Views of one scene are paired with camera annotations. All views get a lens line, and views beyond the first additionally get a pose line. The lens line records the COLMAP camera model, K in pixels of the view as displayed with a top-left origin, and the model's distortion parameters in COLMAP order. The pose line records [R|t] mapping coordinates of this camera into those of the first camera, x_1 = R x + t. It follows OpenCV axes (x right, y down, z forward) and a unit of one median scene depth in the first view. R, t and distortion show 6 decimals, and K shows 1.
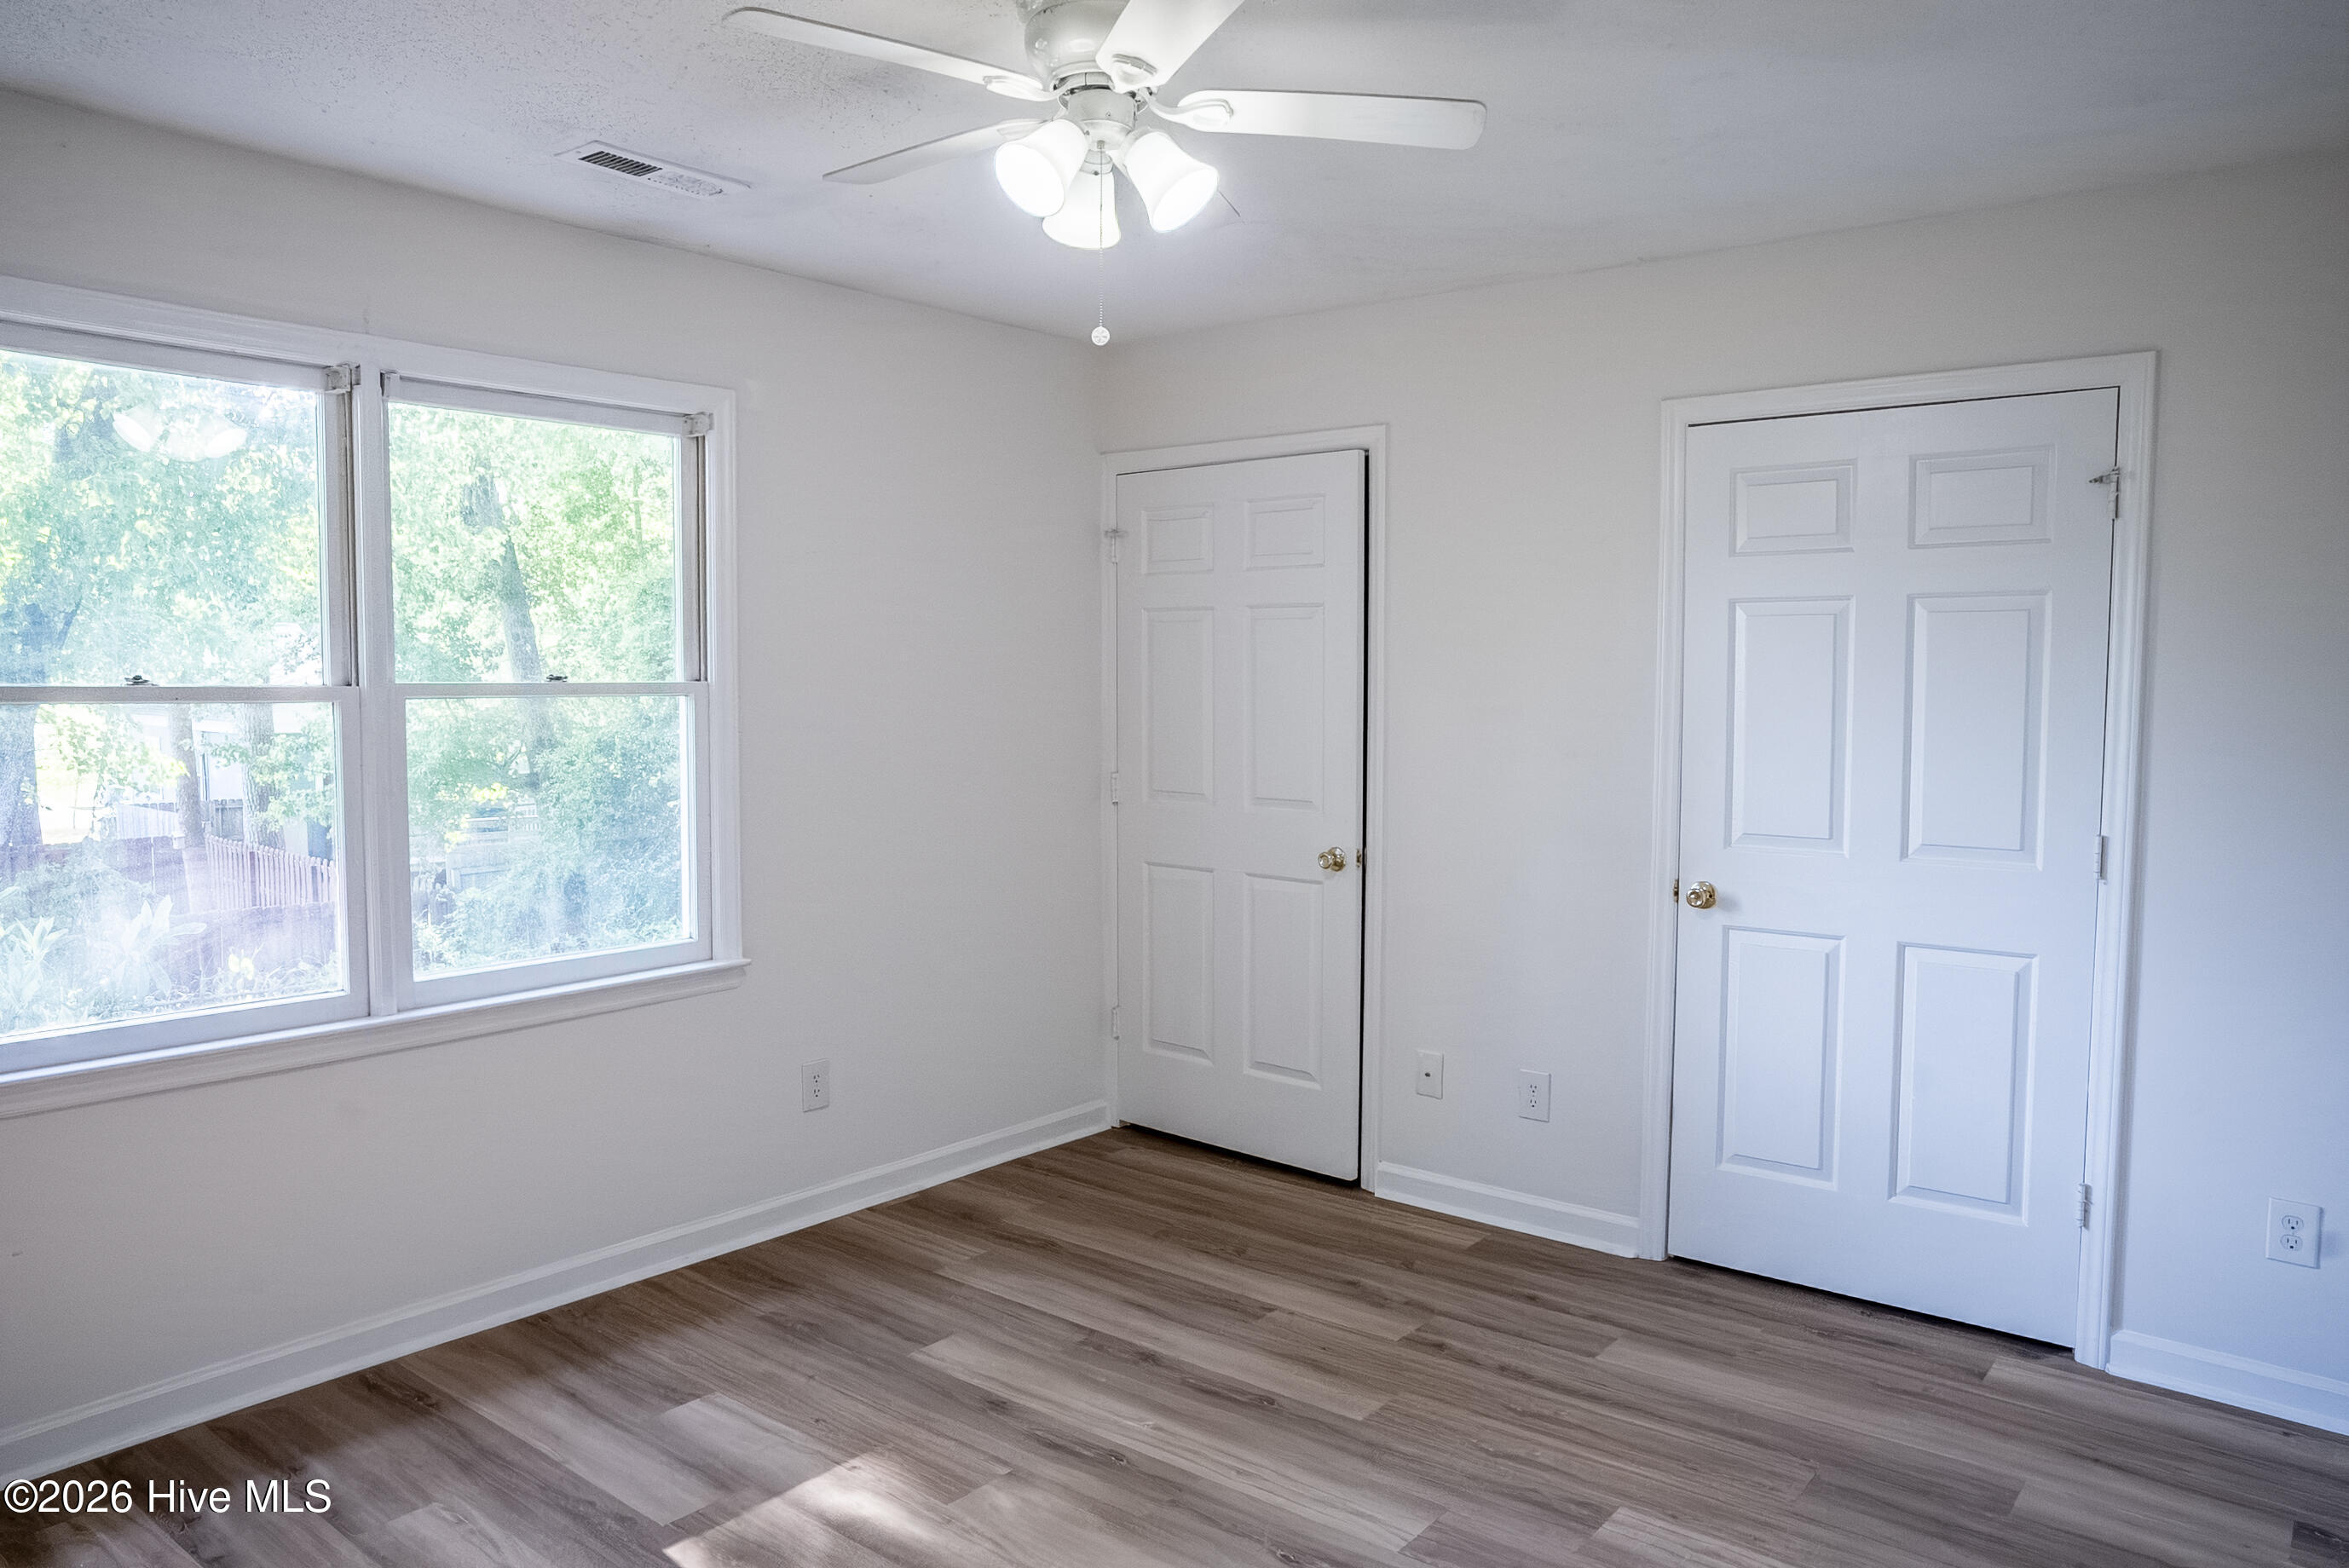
lens RADIAL K [[1608.8, 0, 1174.5], [0, 1608.8, 784.0], [0, 0, 1]] dist [-0.079413, 0.089160]
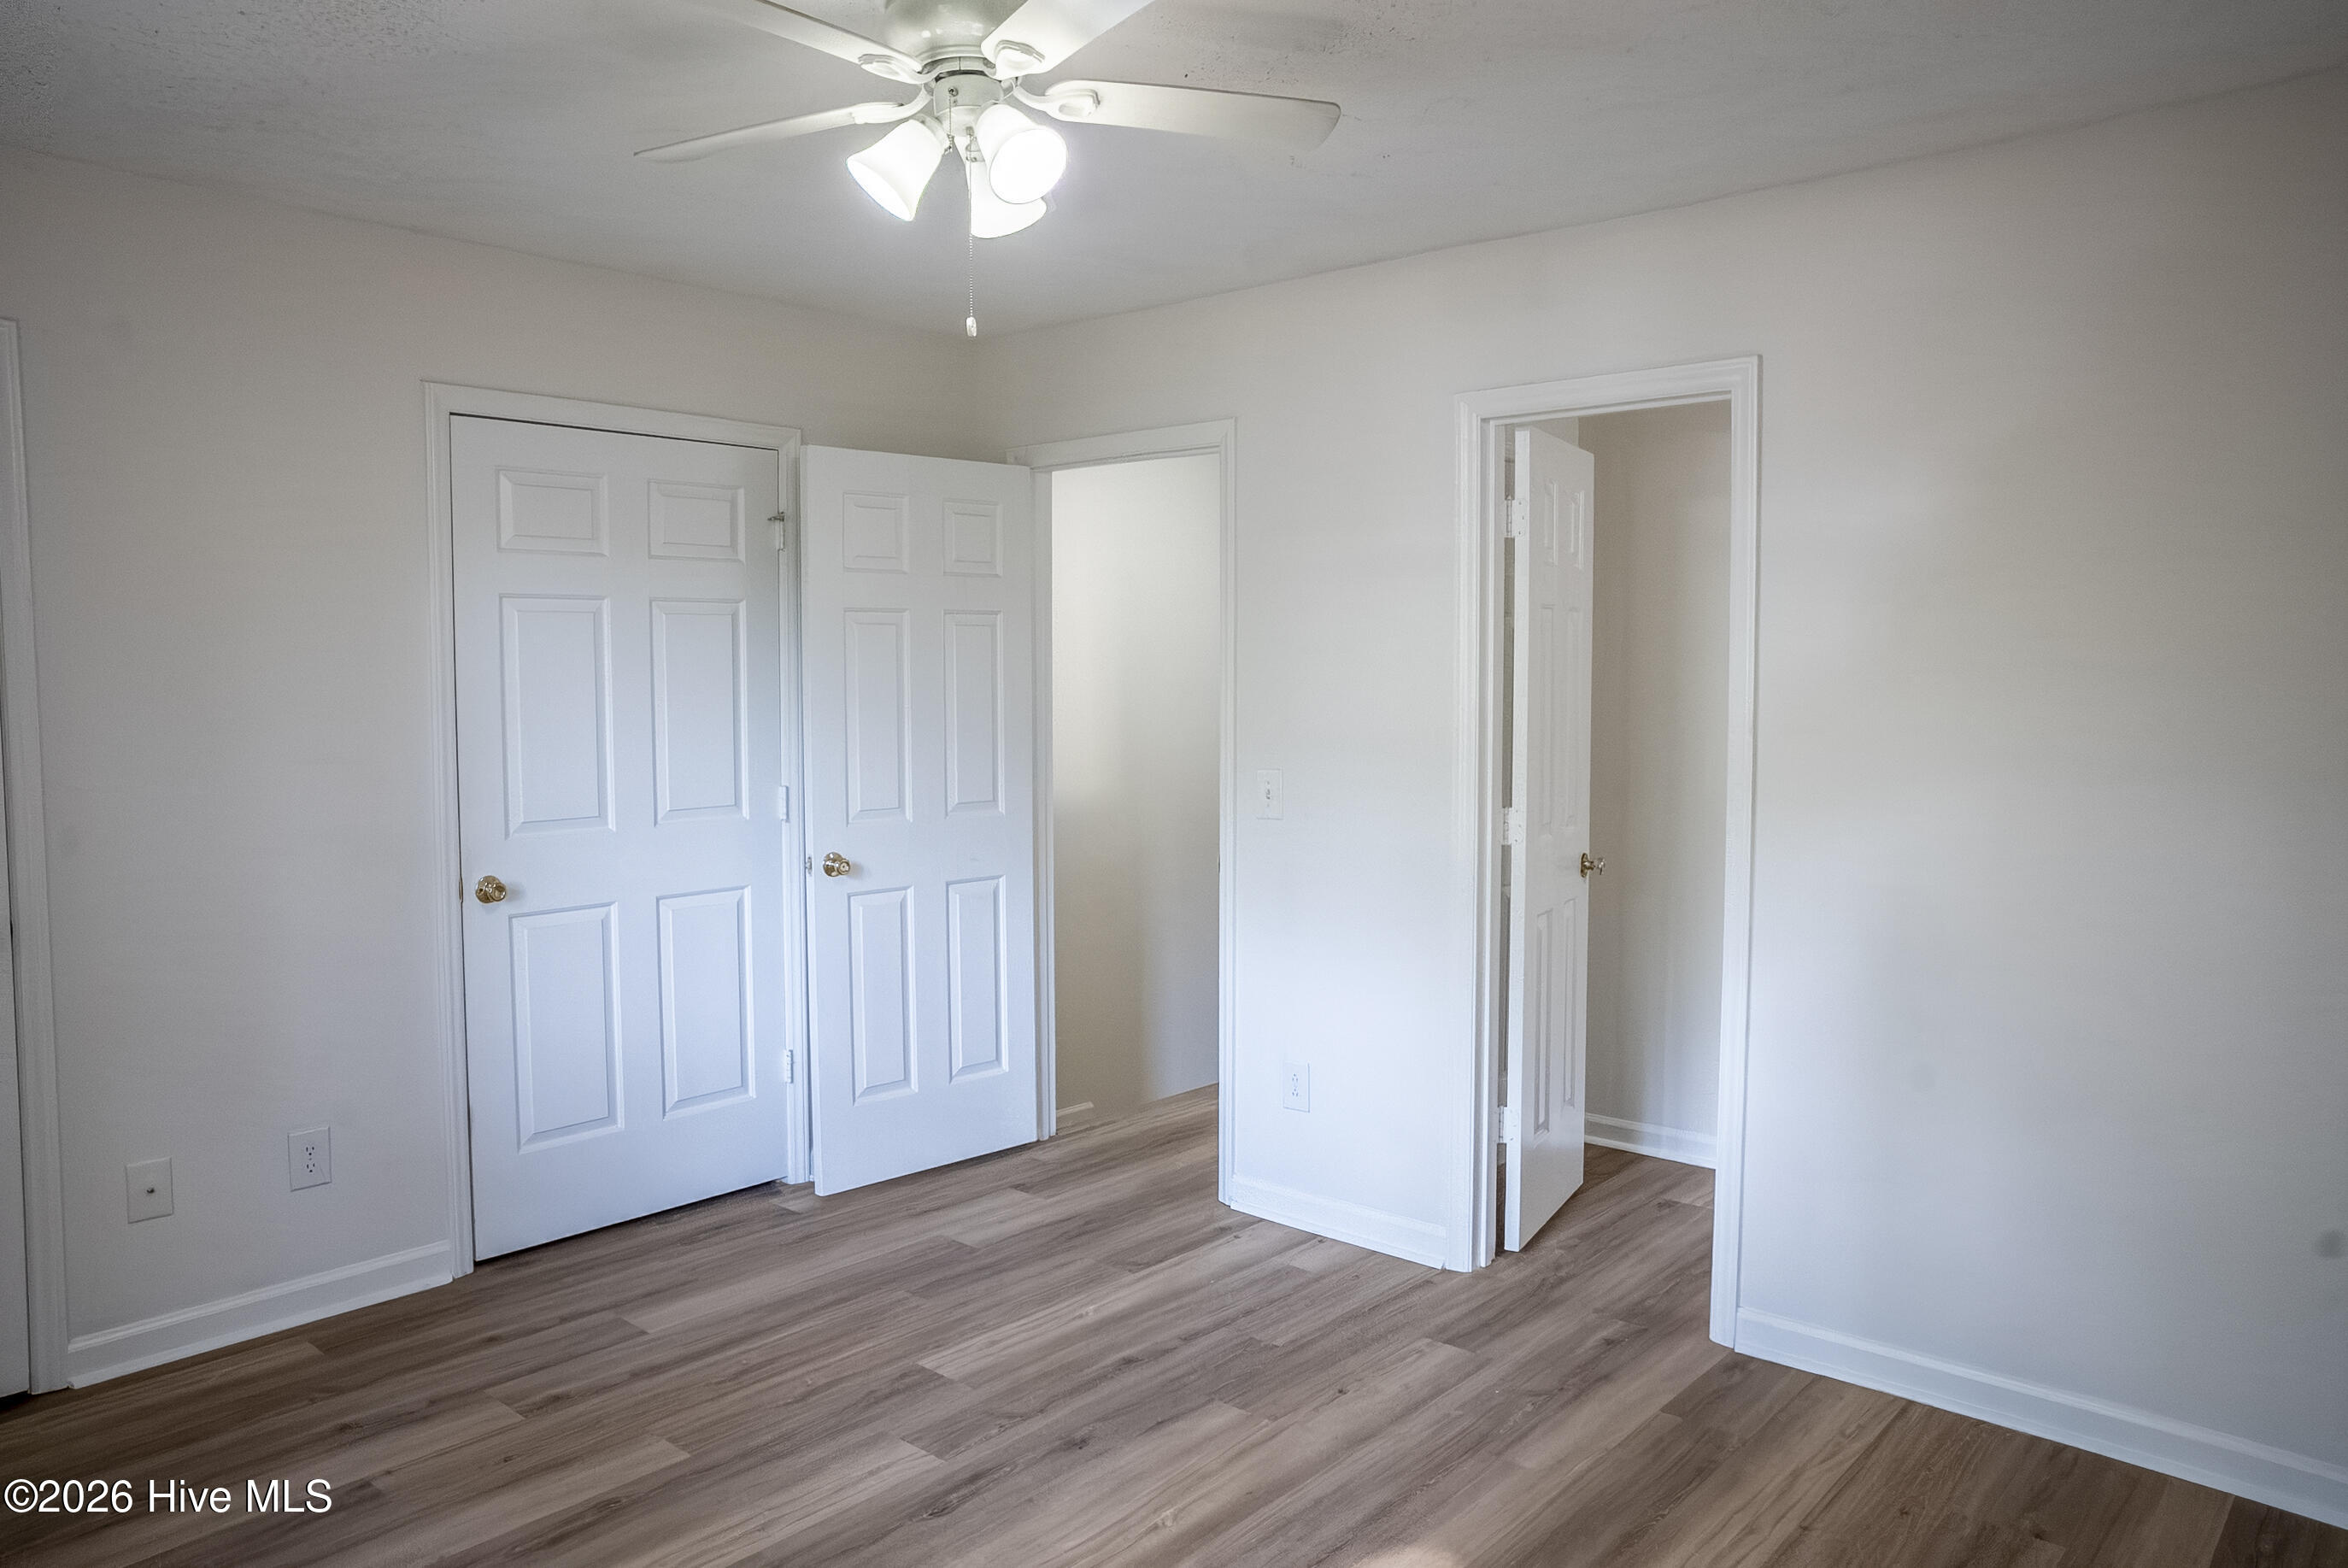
lens RADIAL K [[1608.3, 0, 1174.0], [0, 1608.3, 784.0], [0, 0, 1]] dist [-0.079413, 0.089160]
pose [[0.038627, -0.074254, 0.996491, -0.697560], [0.068943, 0.995057, 0.071475, -0.040902], [-0.996873, 0.065940, 0.043555, 0.575061]]
